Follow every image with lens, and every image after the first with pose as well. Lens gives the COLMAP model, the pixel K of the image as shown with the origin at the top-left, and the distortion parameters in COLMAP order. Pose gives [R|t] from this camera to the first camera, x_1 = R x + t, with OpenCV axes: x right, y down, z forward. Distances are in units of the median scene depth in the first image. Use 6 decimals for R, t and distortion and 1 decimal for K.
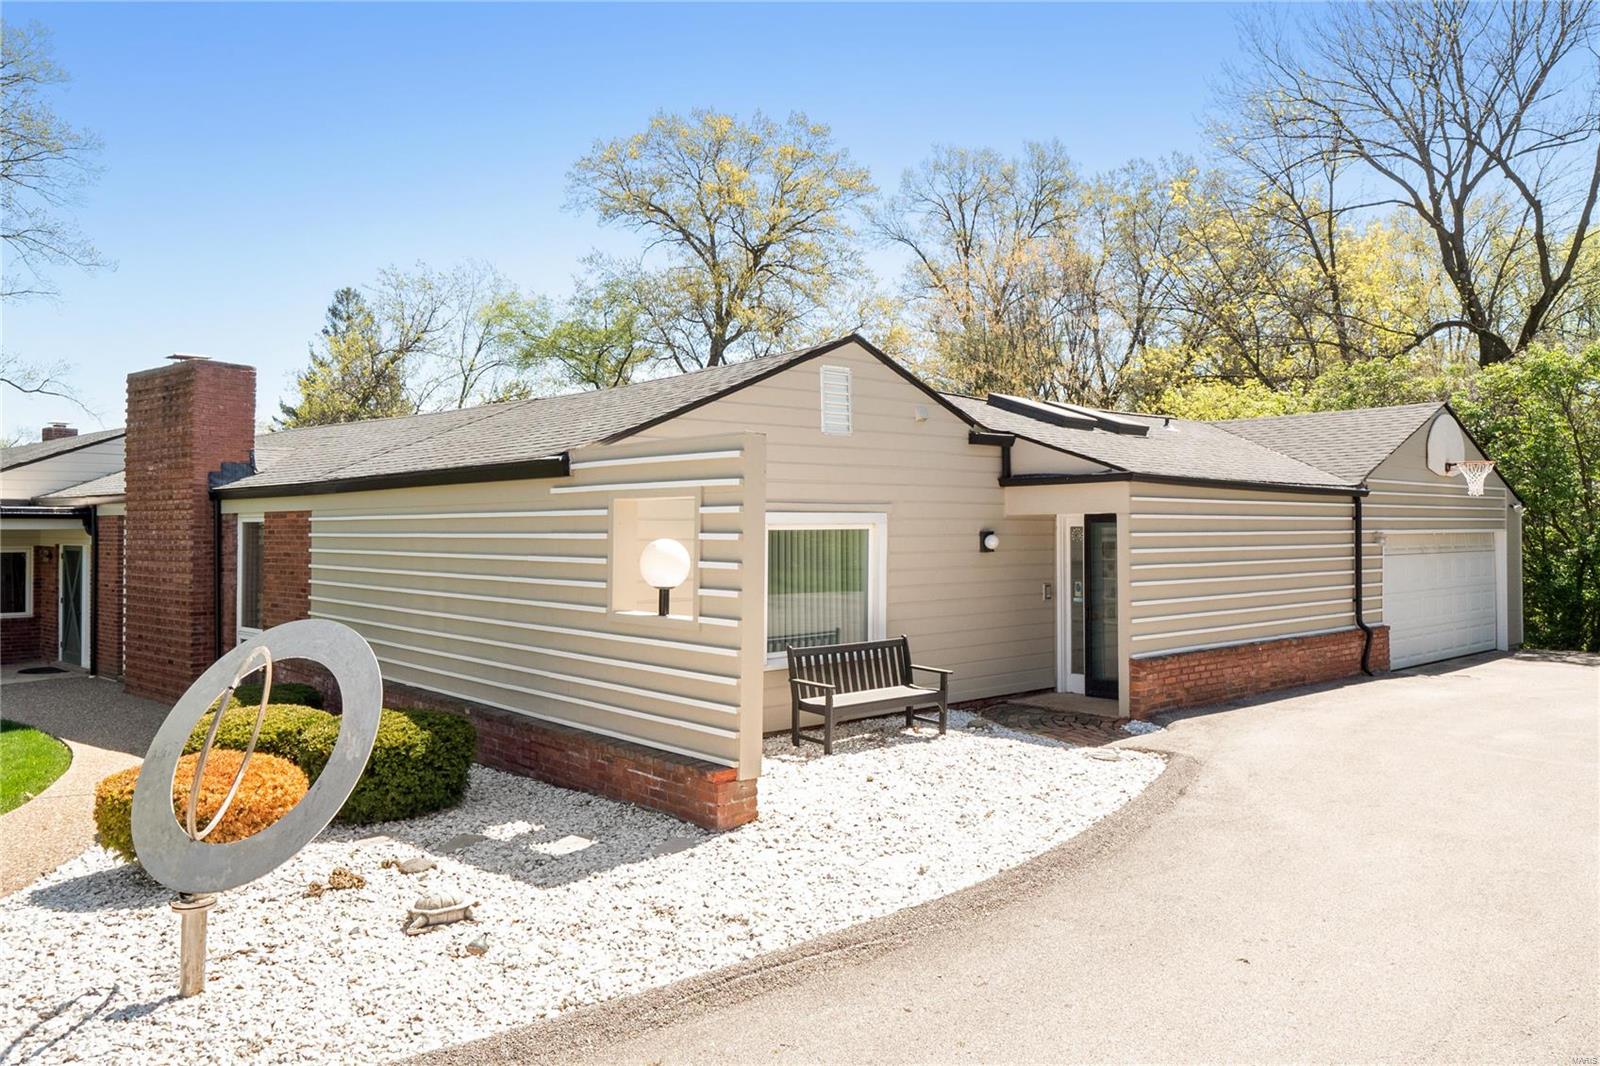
lens RADIAL K [[1114.7, 0, 798.7], [0, 1114.7, 535.1], [0, 0, 1]] dist [-0.003004, -0.000349]
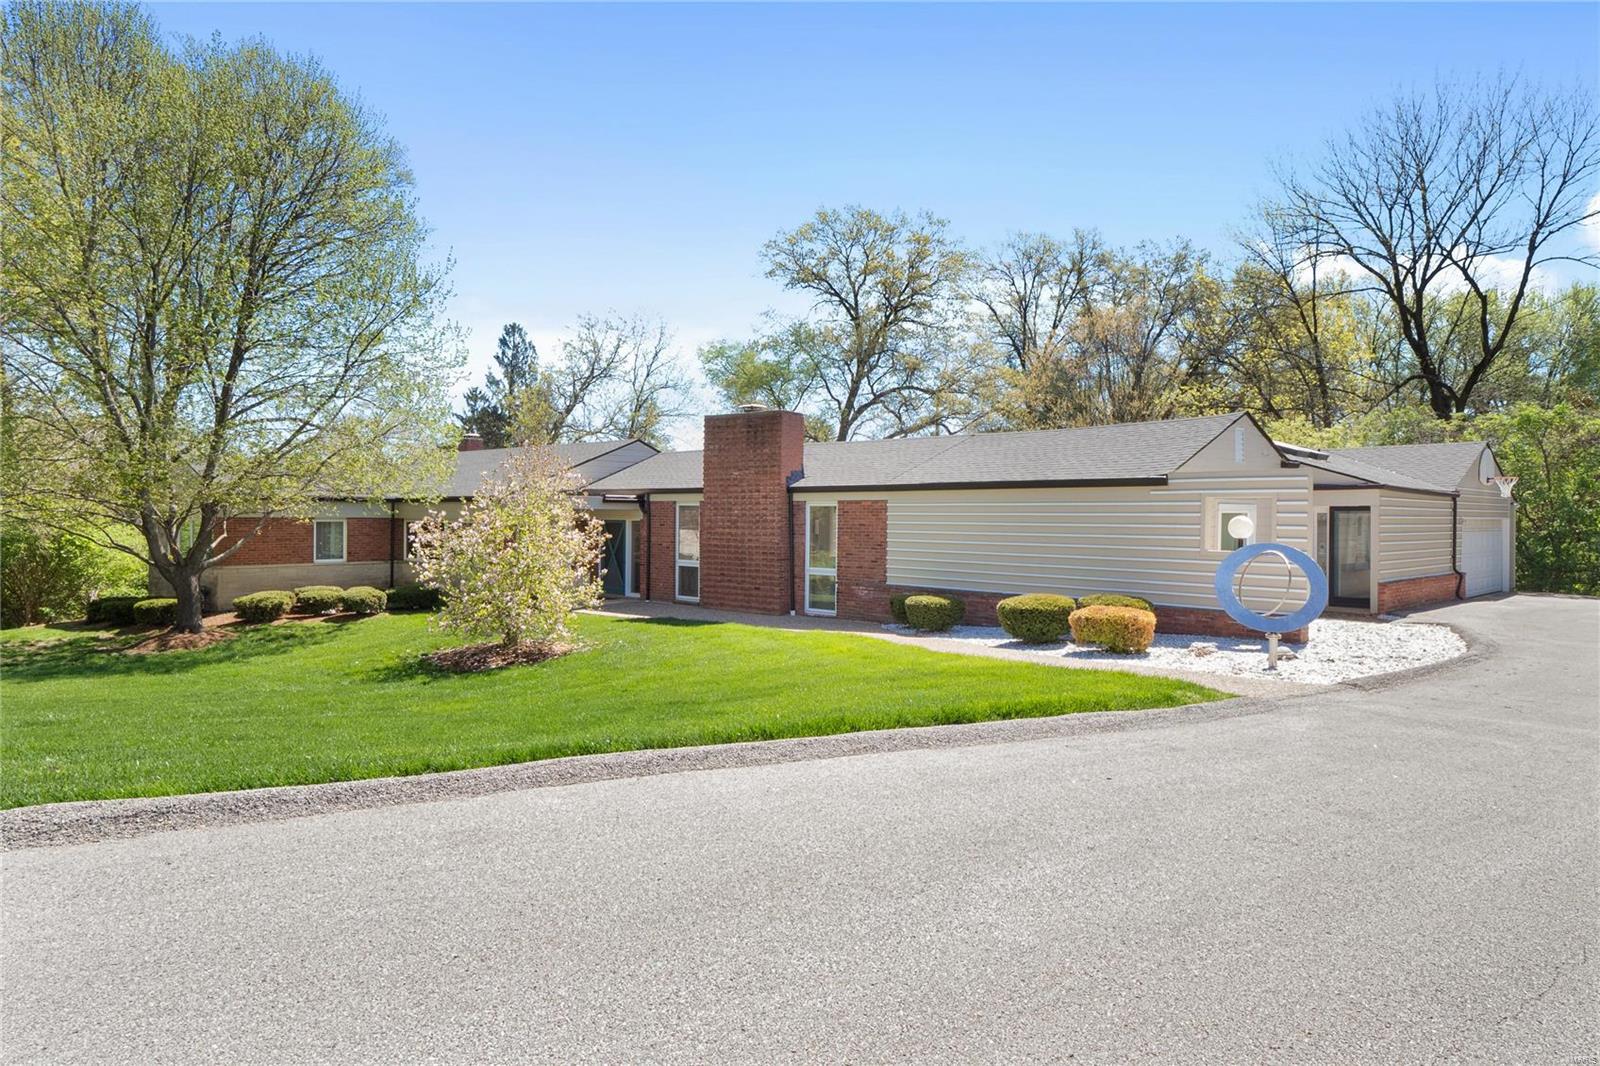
lens RADIAL K [[931.4, 0, 801.4], [0, 931.4, 523.5], [0, 0, 1]] dist [-0.001723, -0.000480]
pose [[0.999635, 0.009035, 0.025469, -0.252500], [-0.009116, 0.999954, 0.003065, 0.004962], [-0.025441, -0.003296, 0.999671, -0.195207]]
